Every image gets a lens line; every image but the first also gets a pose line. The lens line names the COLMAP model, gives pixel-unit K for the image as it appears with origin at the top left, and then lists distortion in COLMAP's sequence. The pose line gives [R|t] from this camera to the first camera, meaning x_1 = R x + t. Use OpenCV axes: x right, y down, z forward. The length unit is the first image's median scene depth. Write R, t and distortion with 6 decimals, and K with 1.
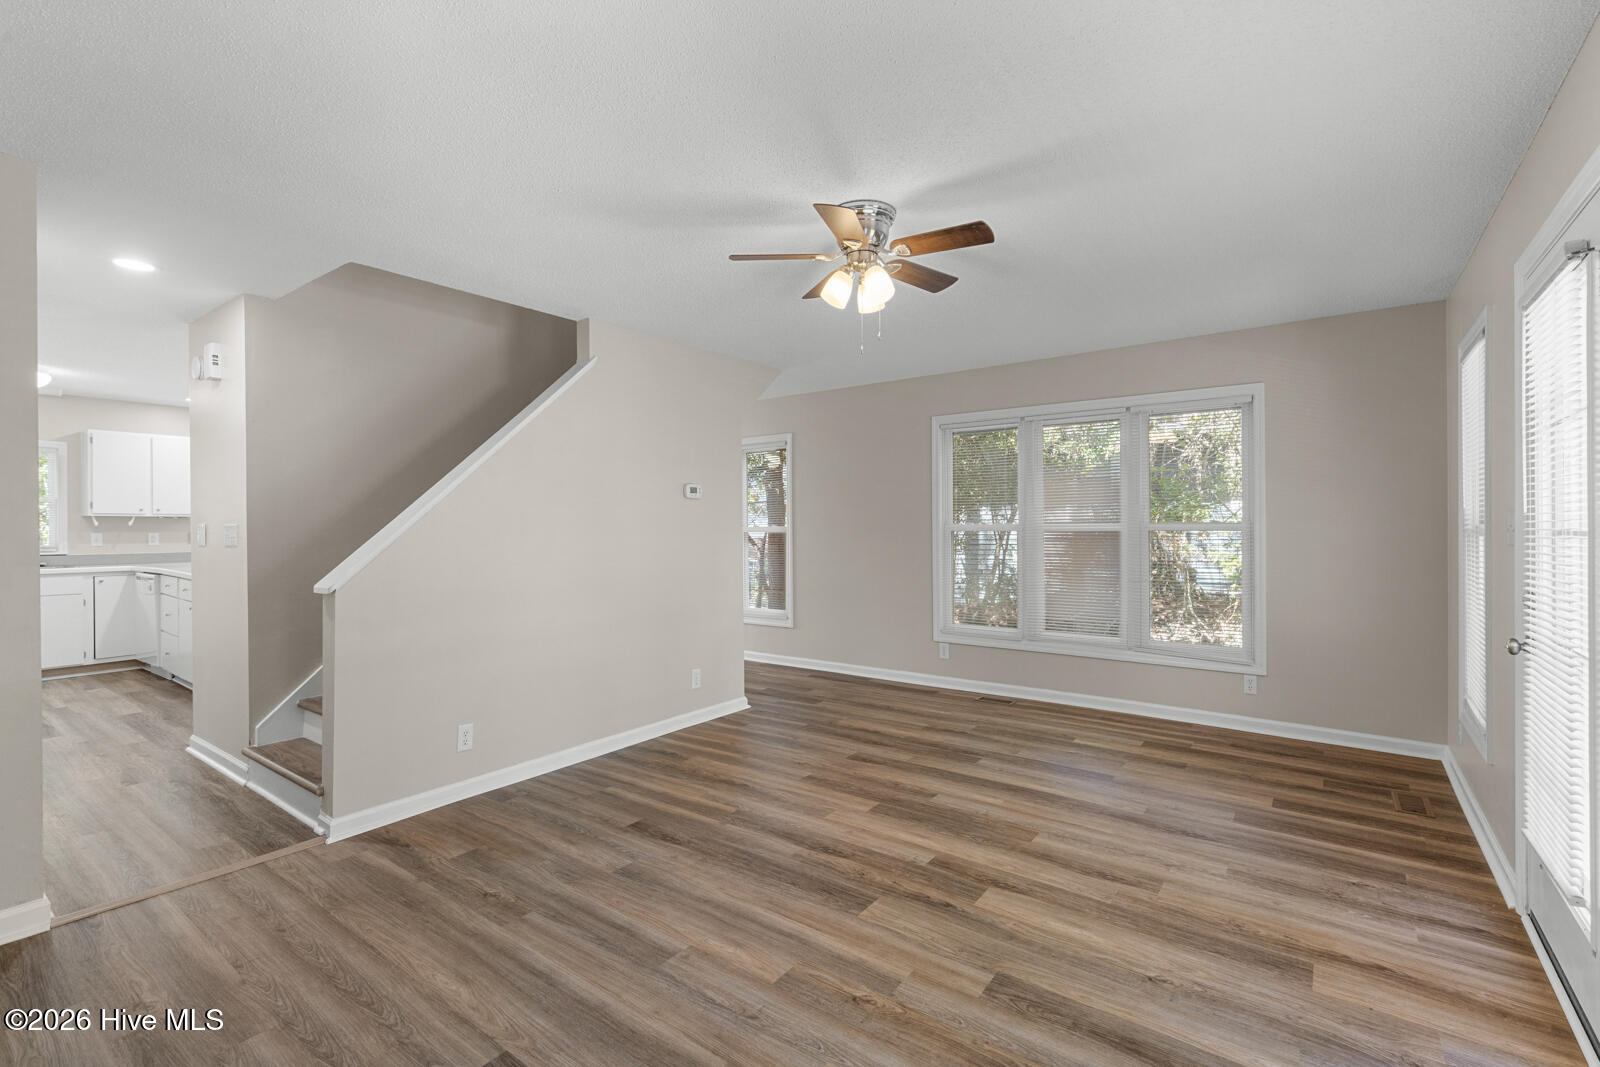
lens RADIAL K [[733.9, 0, 790.3], [0, 733.9, 525.6], [0, 0, 1]] dist [-0.001531, -0.001010]
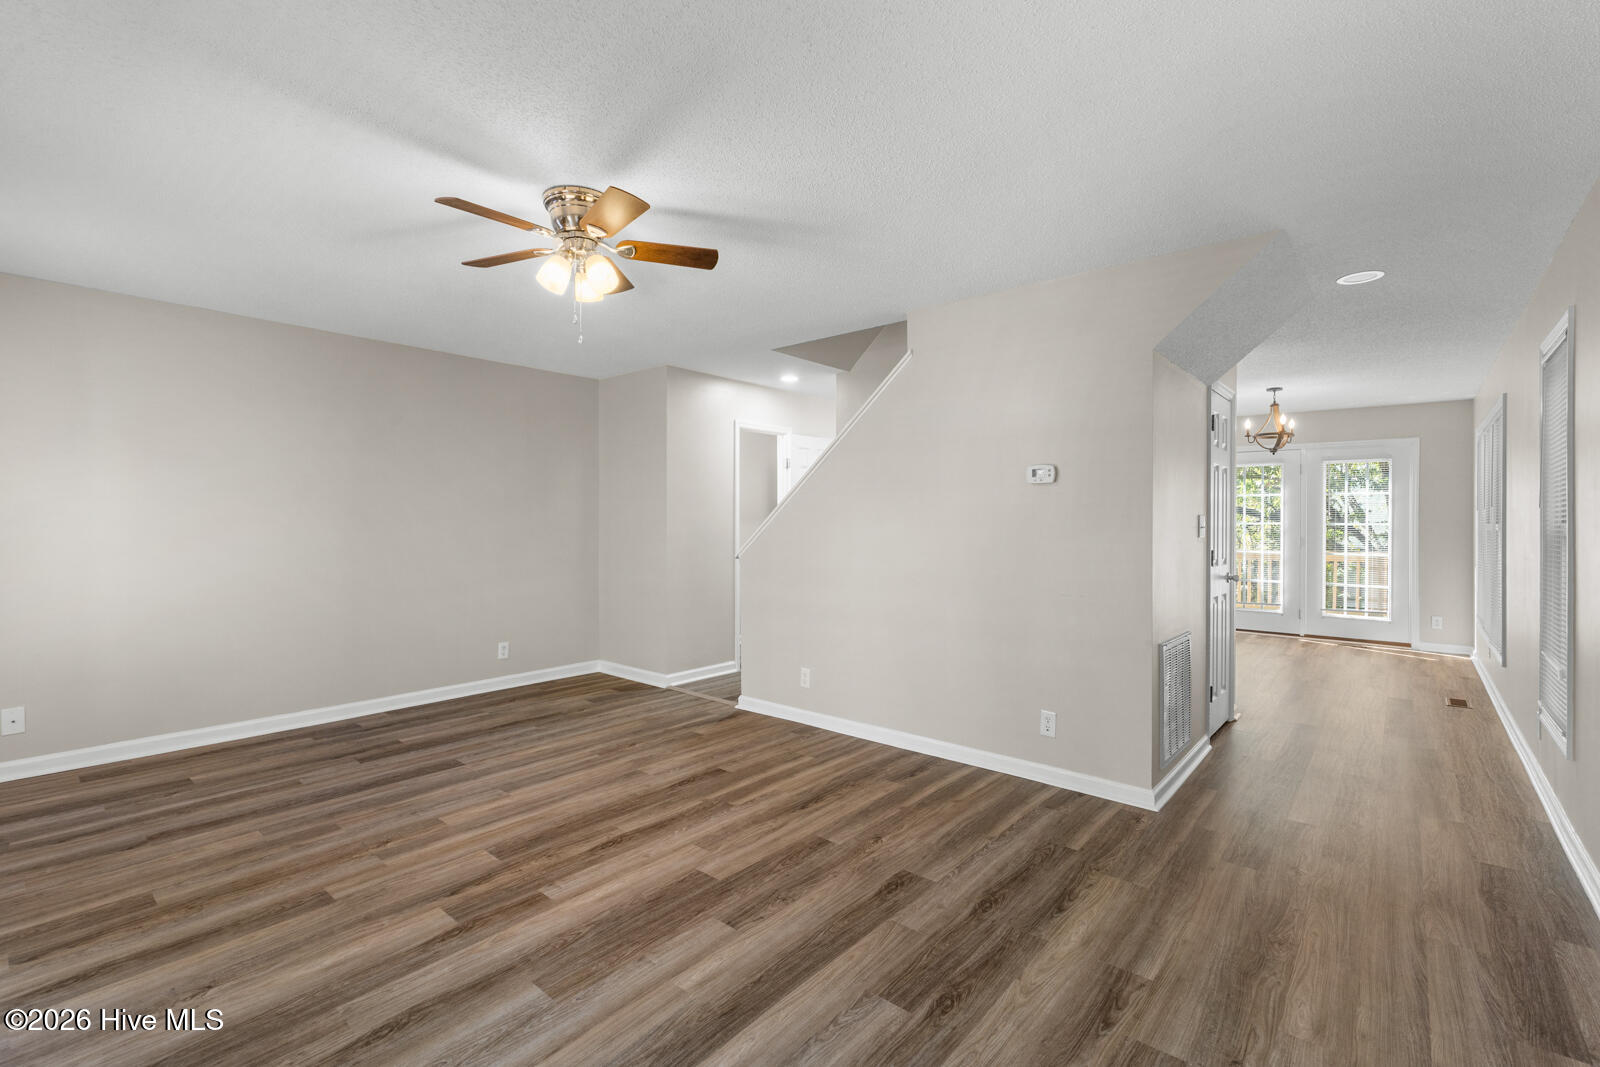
lens RADIAL K [[696.2, 0, 809.8], [0, 696.2, 518.0], [0, 0, 1]] dist [0.003608, 0.000273]
pose [[-0.056054, 0.005107, -0.998415, 0.948732], [-0.003394, 0.999980, 0.005306, -0.003264], [0.998422, 0.003686, -0.056035, 1.280548]]
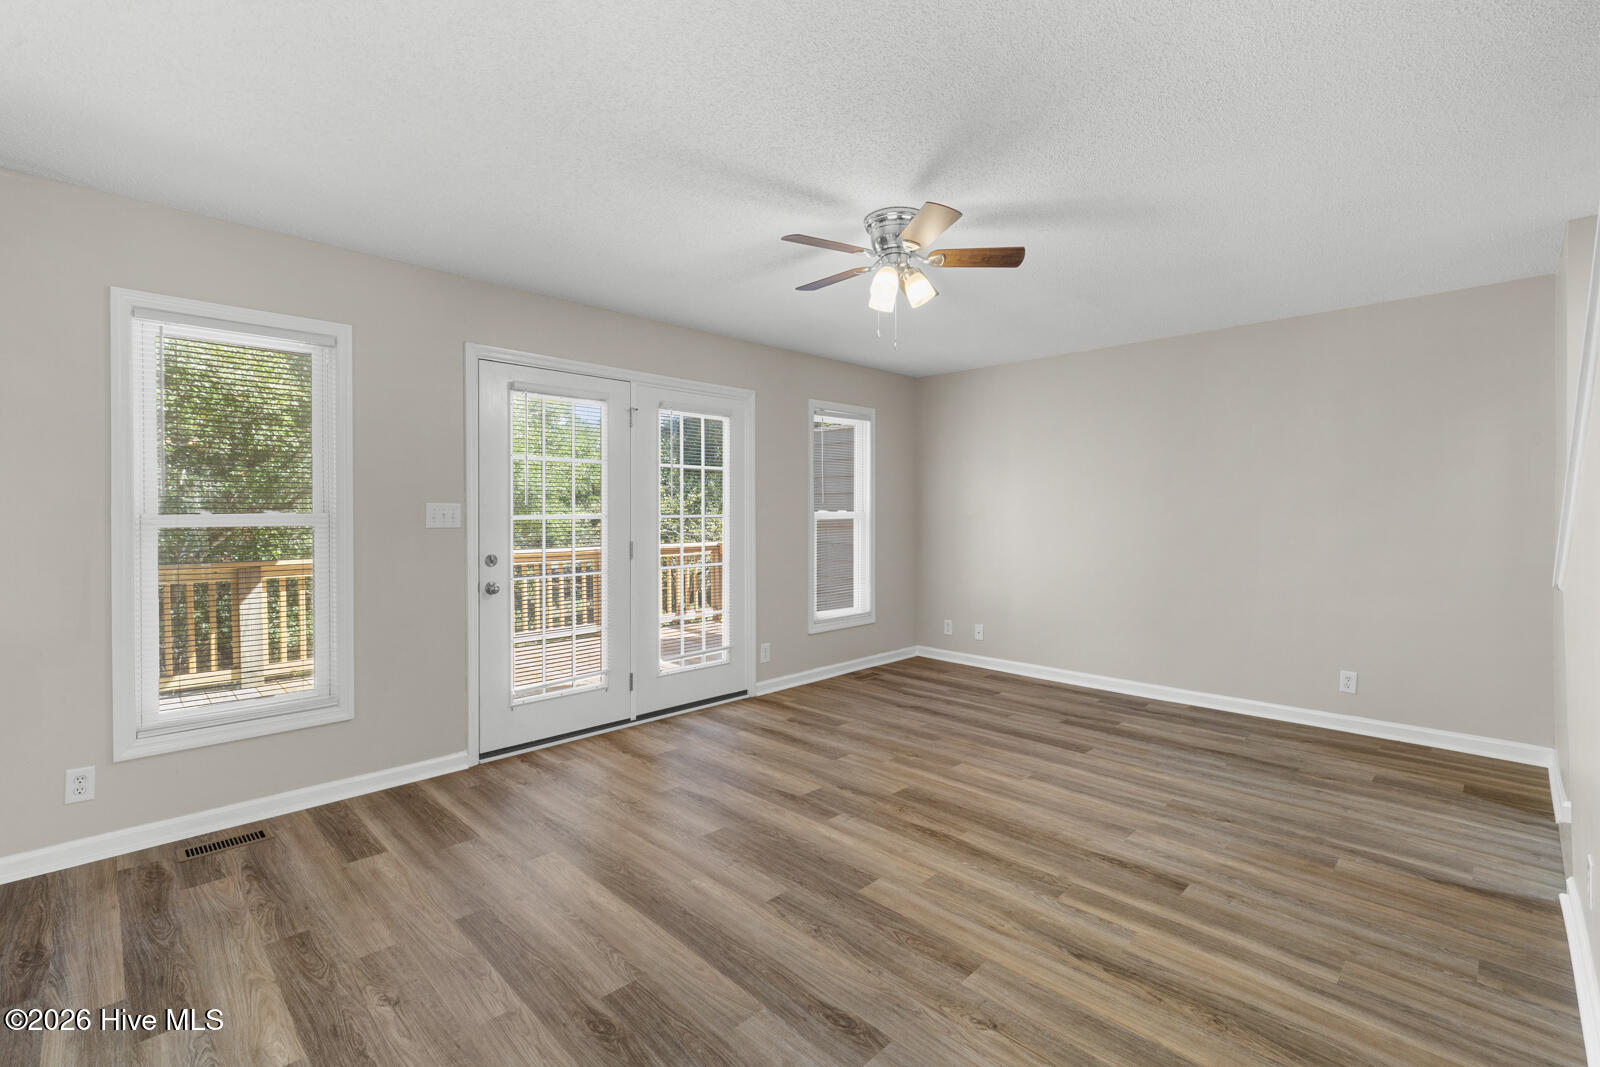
lens RADIAL K [[699.2, 0, 800.0], [0, 699.2, 533.5], [0, 0, 1]] dist [0.000067, -0.000207]
pose [[-0.991197, 0.004222, 0.132331, 0.097589], [0.008291, 0.999509, 0.030213, 0.004563], [-0.132138, 0.031044, -0.990745, 1.898894]]
